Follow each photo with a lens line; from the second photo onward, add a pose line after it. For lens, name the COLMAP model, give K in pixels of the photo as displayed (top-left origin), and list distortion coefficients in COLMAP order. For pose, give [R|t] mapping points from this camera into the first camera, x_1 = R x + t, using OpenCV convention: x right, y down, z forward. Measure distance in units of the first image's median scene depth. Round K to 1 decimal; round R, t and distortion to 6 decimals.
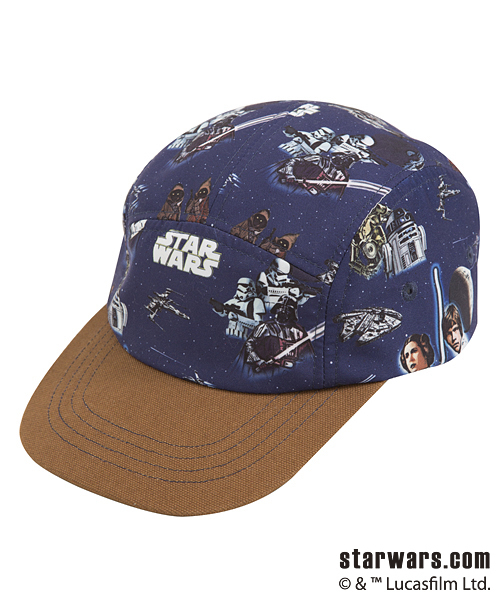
lens RADIAL K [[2064.8, 0, 250.0], [0, 2064.8, 300.0], [0, 0, 1]] dist [-0.041769, 1.170711]
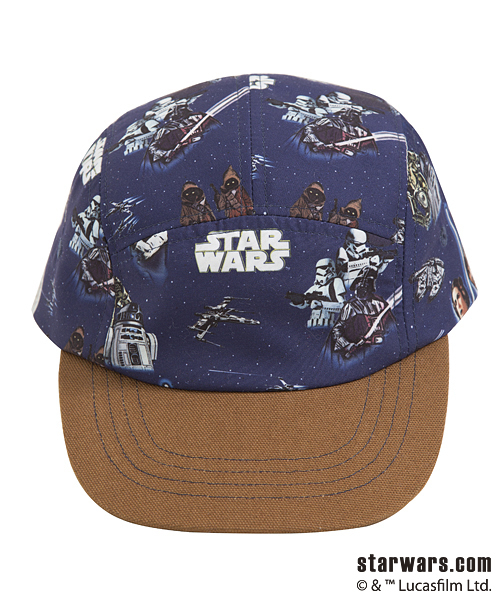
lens RADIAL K [[2064.8, 0, 250.0], [0, 2064.8, 300.0], [0, 0, 1]] dist [-0.041769, 1.170711]
pose [[0.798166, -0.241866, 0.551754, -0.530118], [0.259382, 0.964600, 0.047618, -0.044659], [-0.543739, 0.105108, 0.832646, 0.262415]]
